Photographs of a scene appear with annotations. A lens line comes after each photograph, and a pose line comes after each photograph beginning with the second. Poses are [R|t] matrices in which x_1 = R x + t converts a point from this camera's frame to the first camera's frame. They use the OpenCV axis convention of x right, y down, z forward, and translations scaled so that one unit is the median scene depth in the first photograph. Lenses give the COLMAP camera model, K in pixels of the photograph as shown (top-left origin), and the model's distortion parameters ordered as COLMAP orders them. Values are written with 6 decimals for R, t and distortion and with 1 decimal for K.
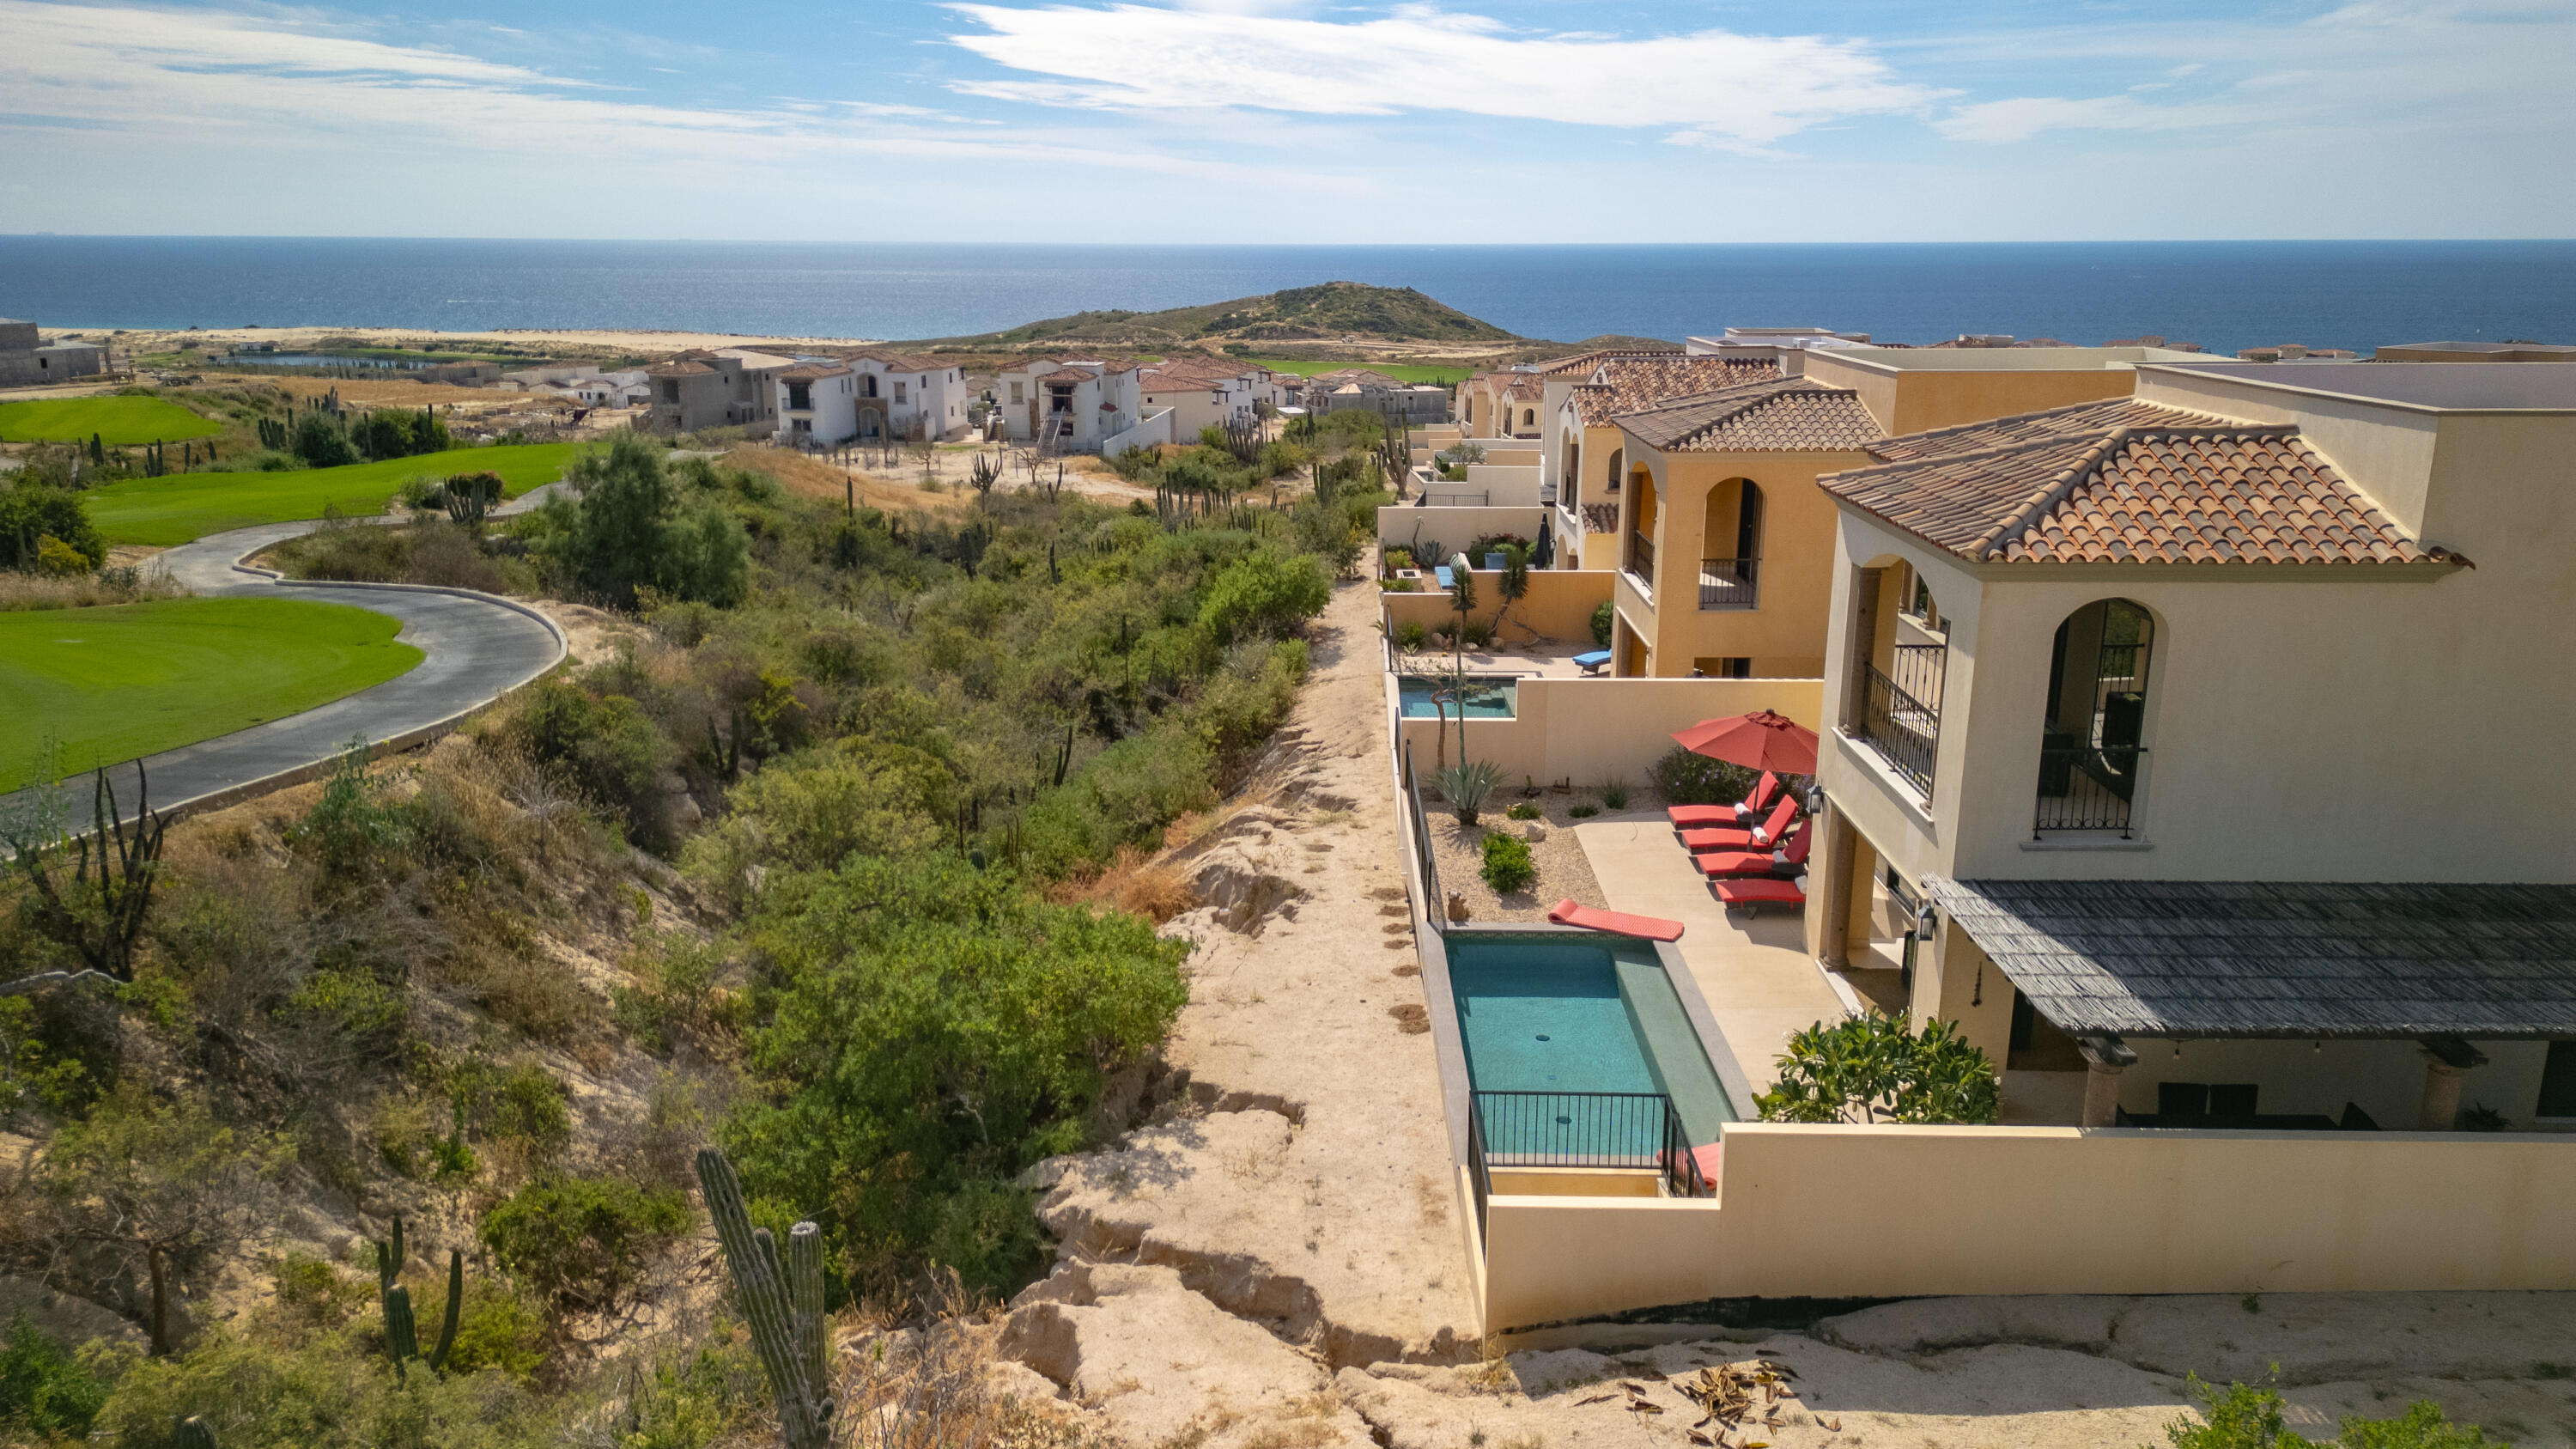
lens RADIAL K [[1858.1, 0, 1293.4], [0, 1858.1, 718.0], [0, 0, 1]] dist [0.052648, -0.018292]
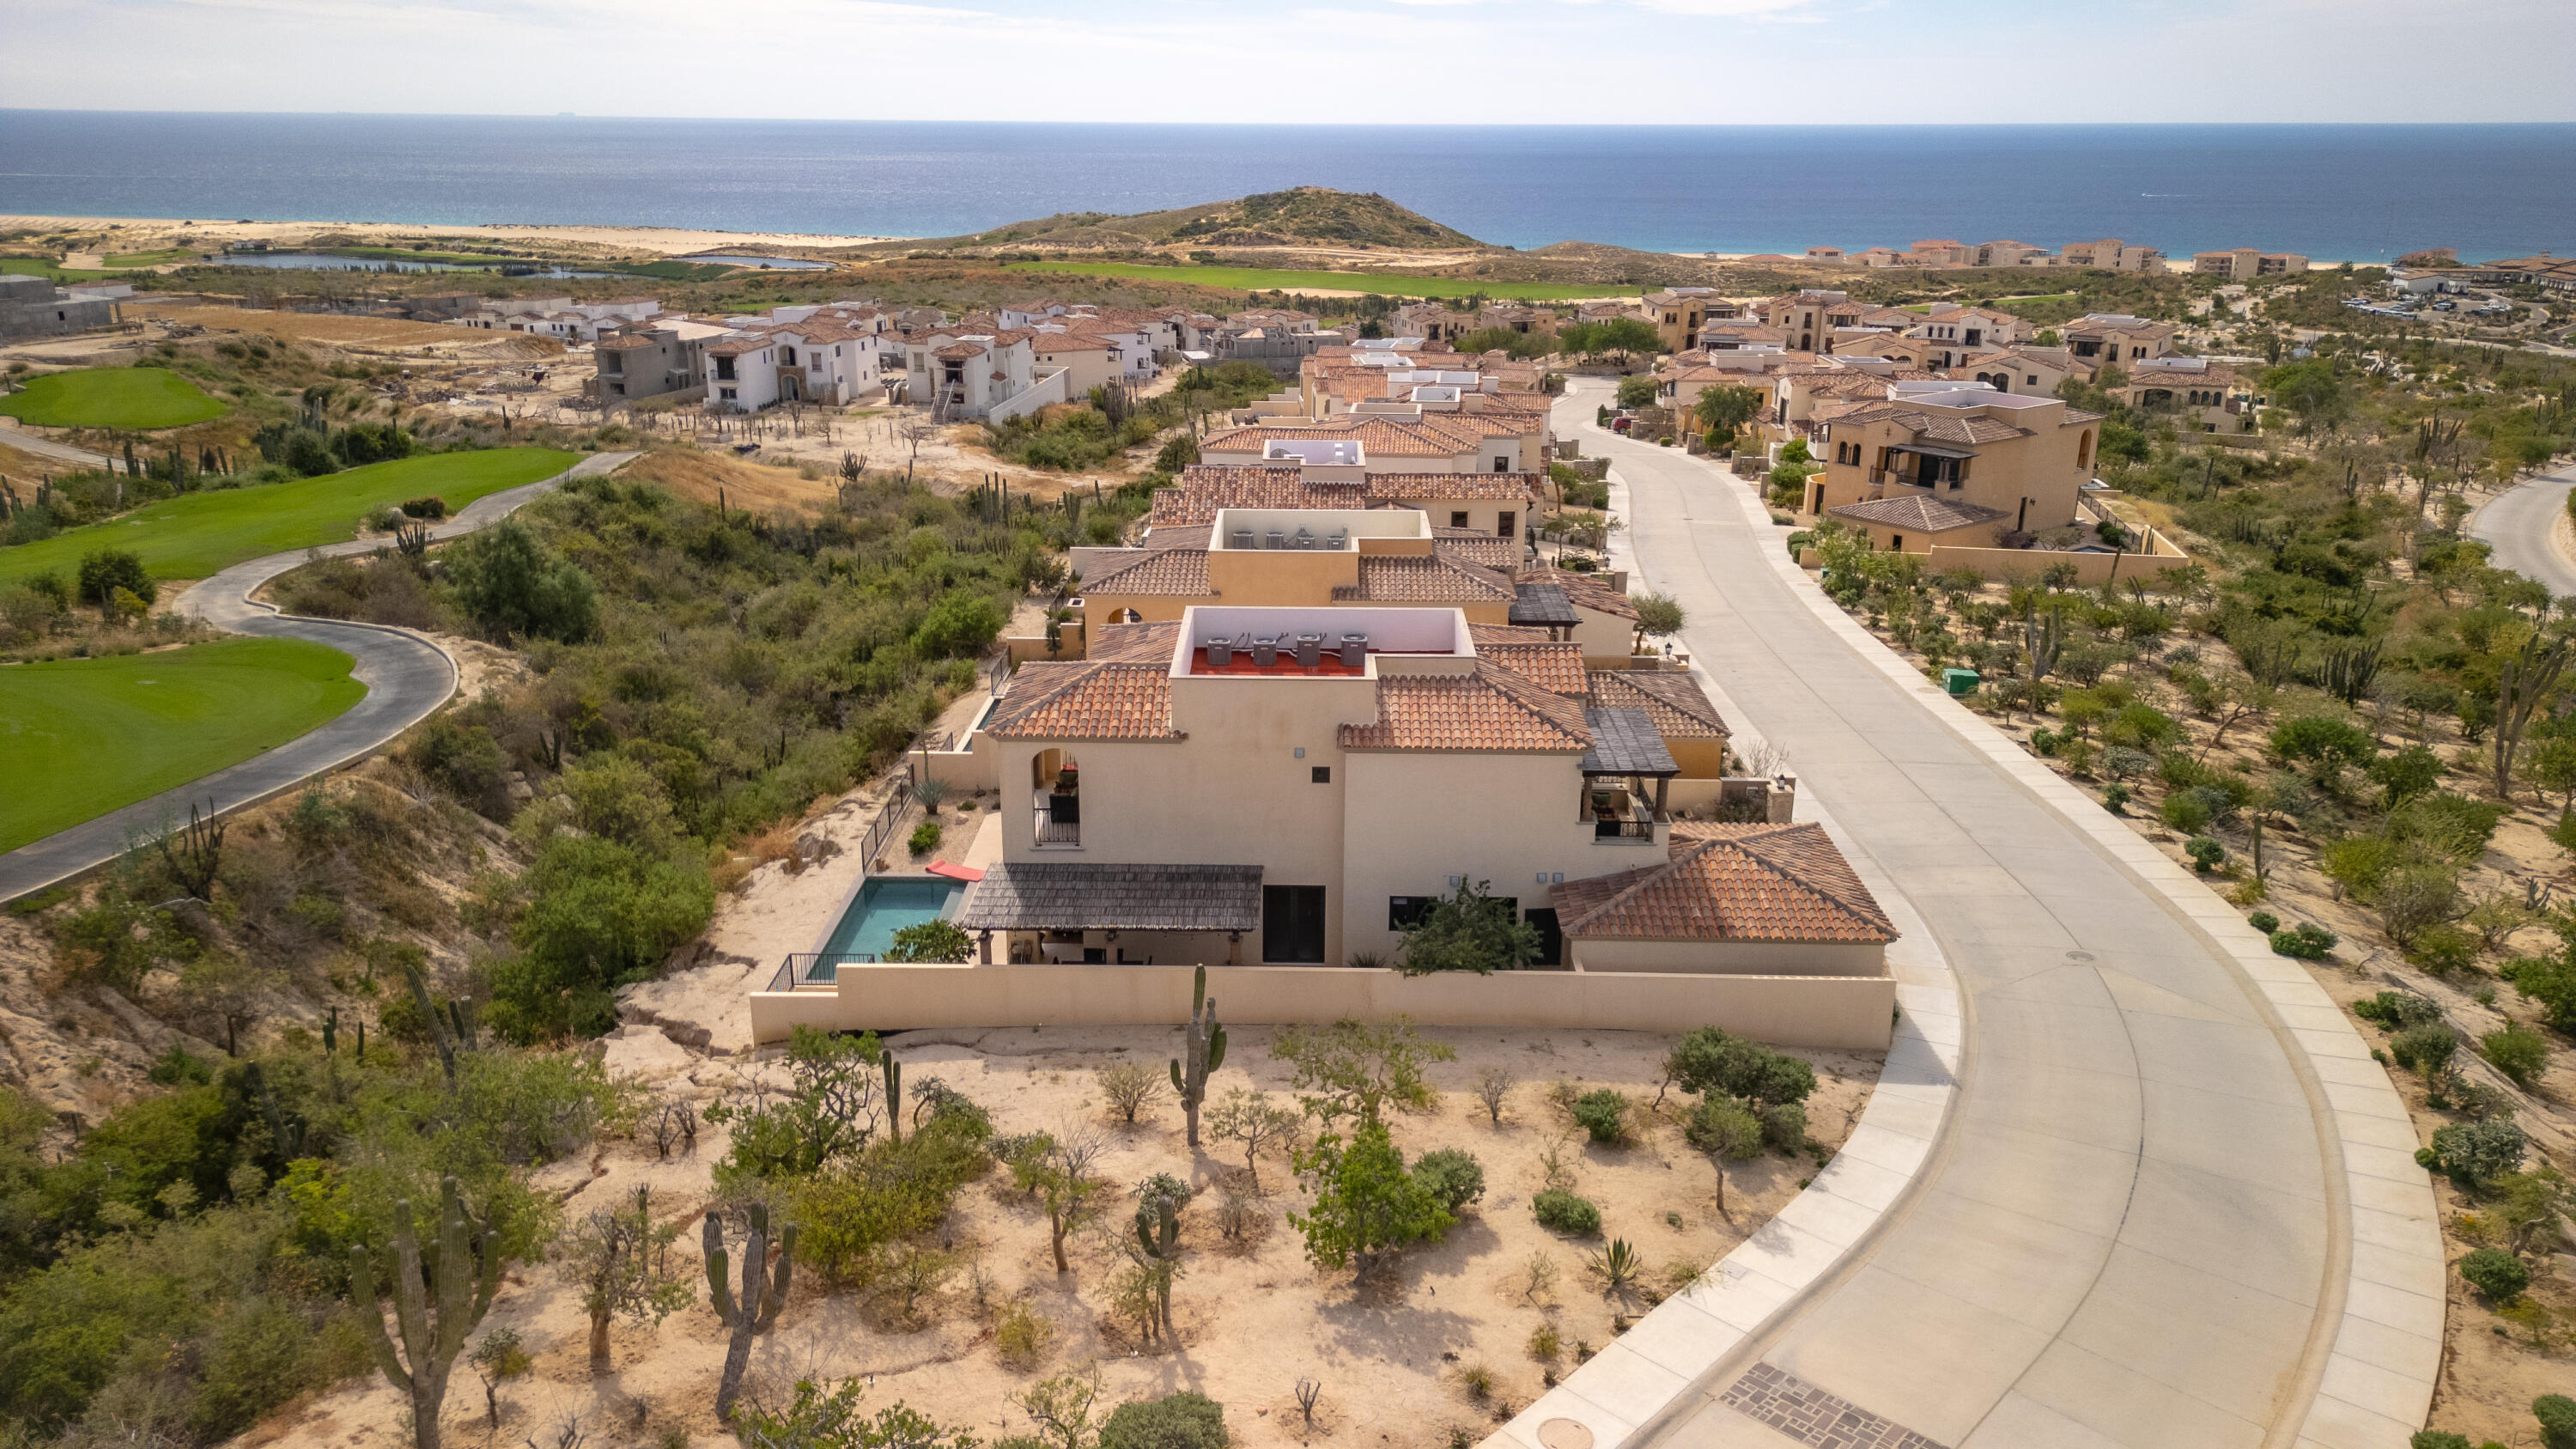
lens RADIAL K [[1858.1, 0, 1305.6], [0, 1858.1, 719.2], [0, 0, 1]] dist [0.052648, -0.018292]
pose [[0.999988, 0.004460, 0.001984, 0.262479], [-0.004578, 0.997963, 0.063624, -0.088098], [-0.001696, -0.063633, 0.997972, -0.474845]]
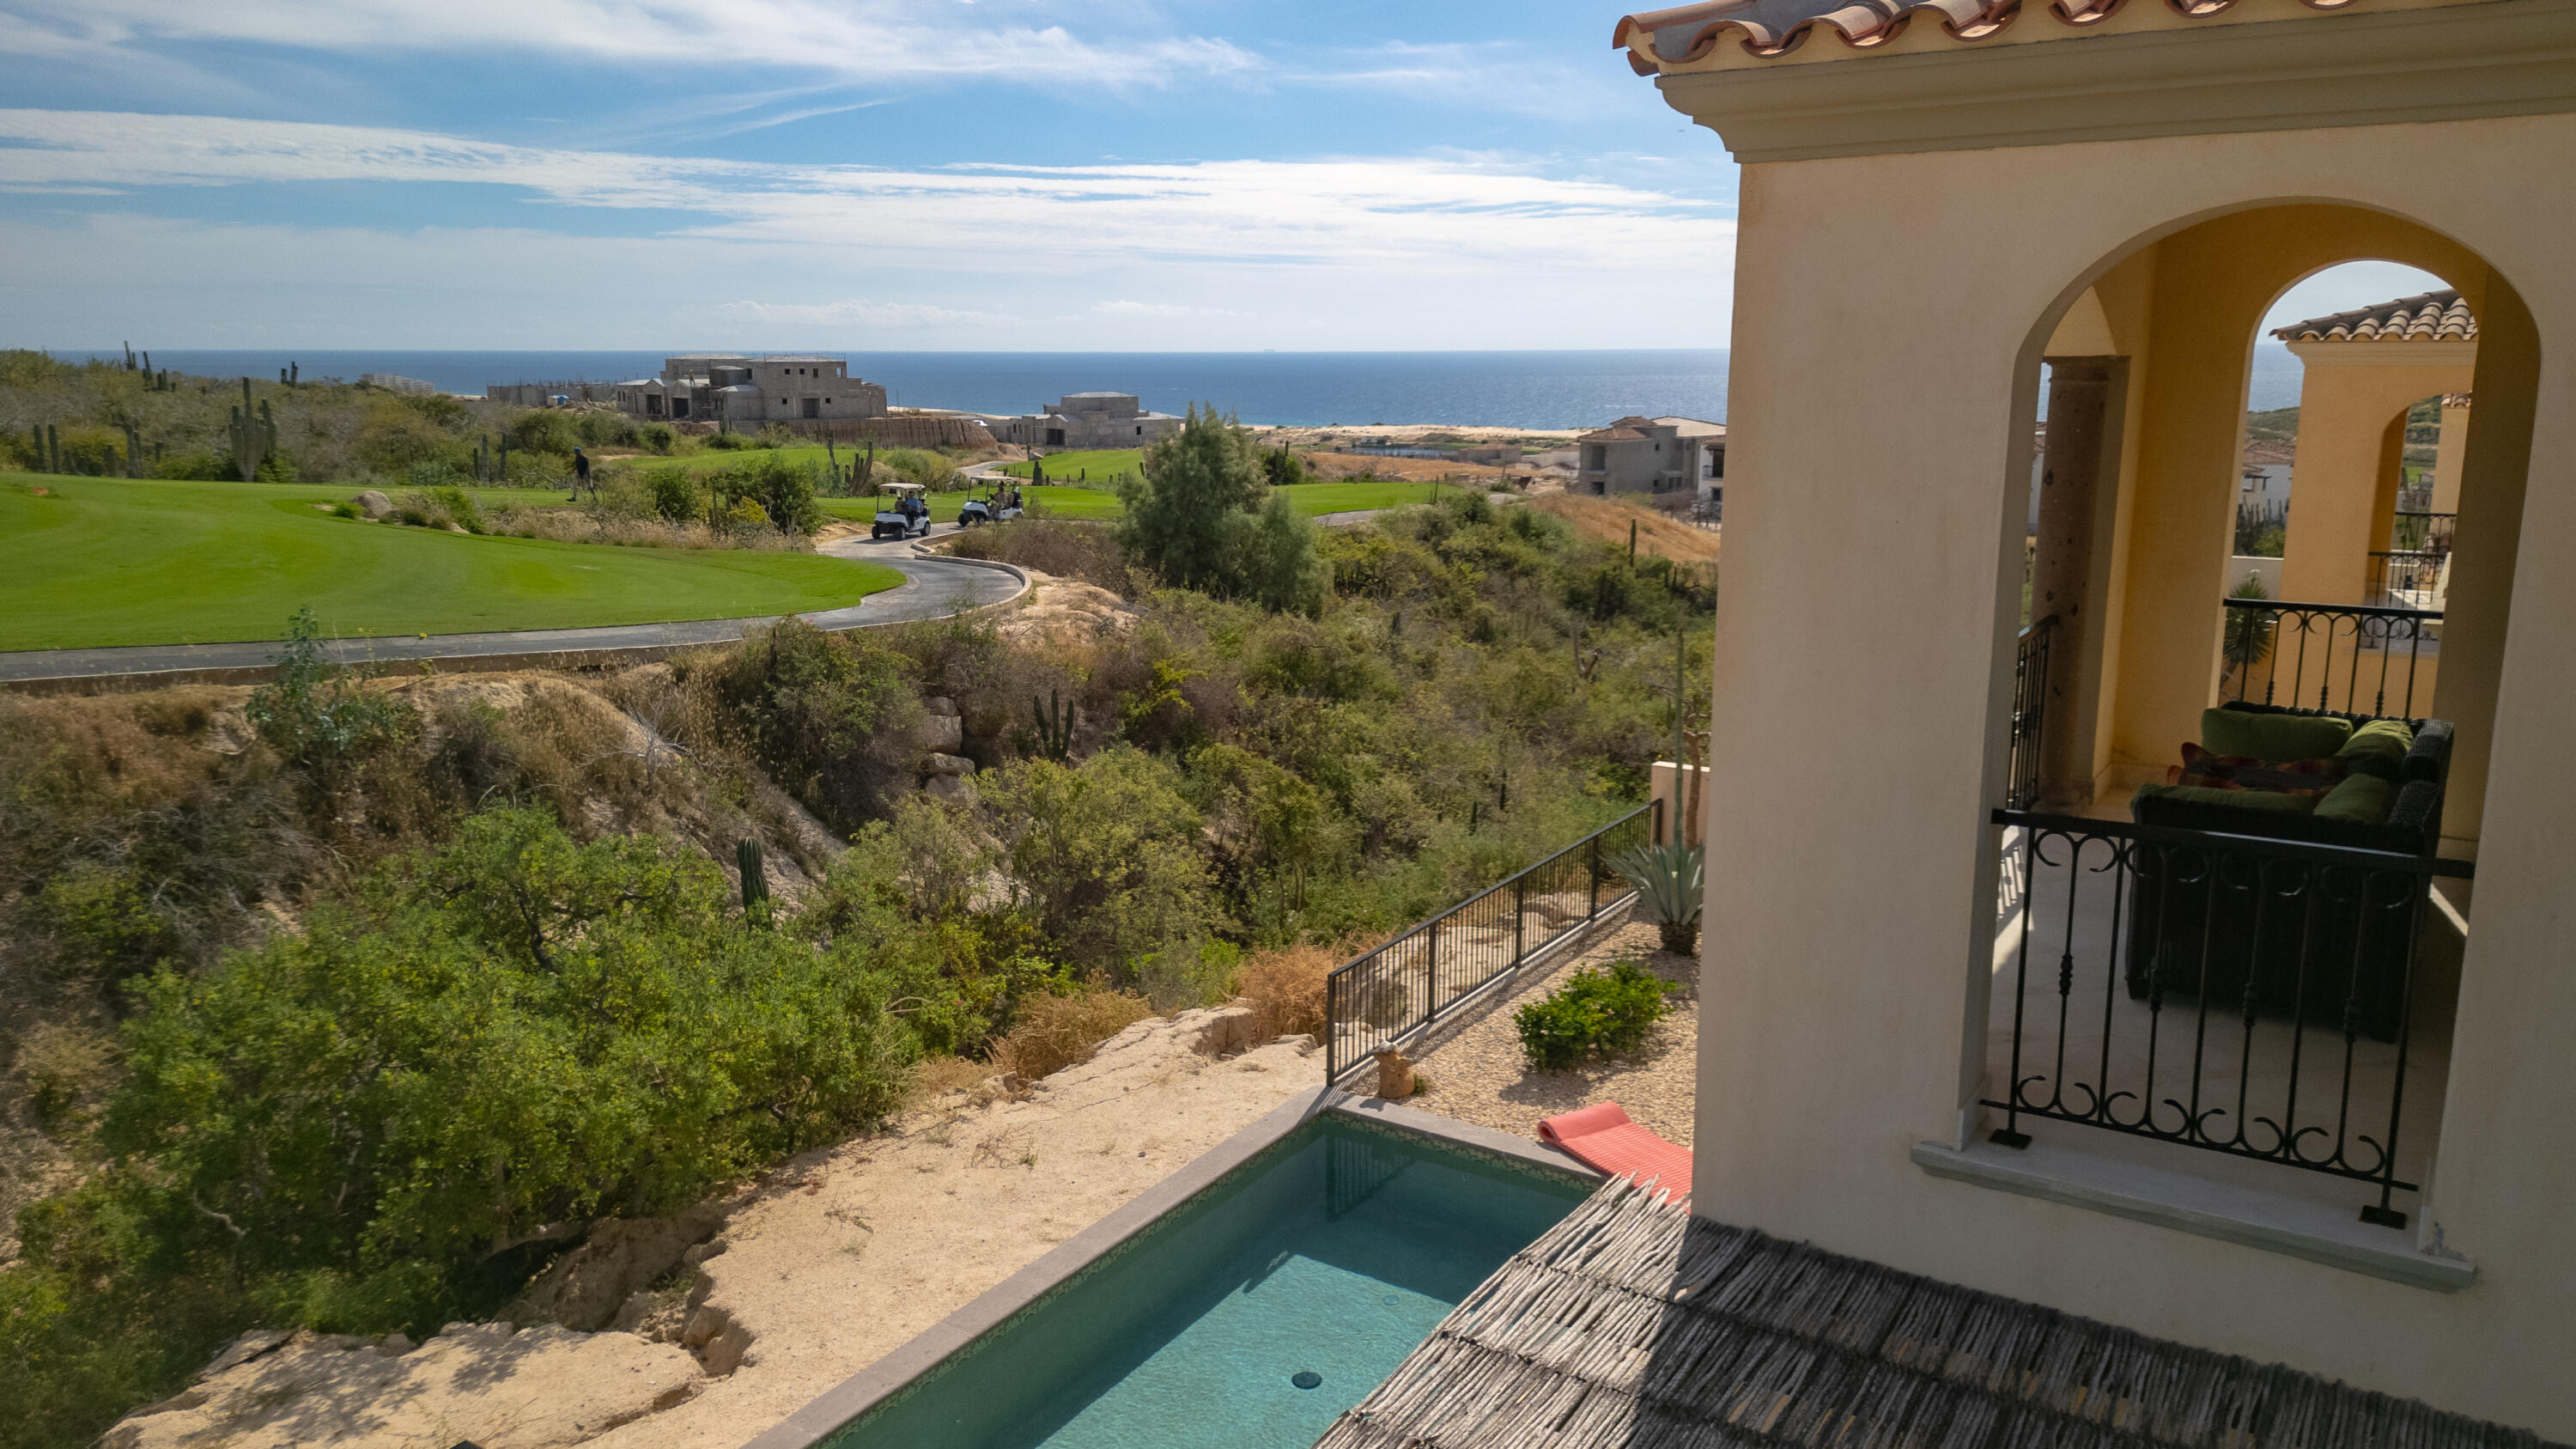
lens RADIAL K [[1858.1, 0, 1279.4], [0, 1858.1, 779.5], [0, 0, 1]] dist [0.052648, -0.018292]
pose [[0.844710, 0.117258, -0.522222, 0.160676], [-0.130126, 0.991423, 0.012128, 0.008410], [0.519166, 0.057710, 0.852723, 0.258179]]
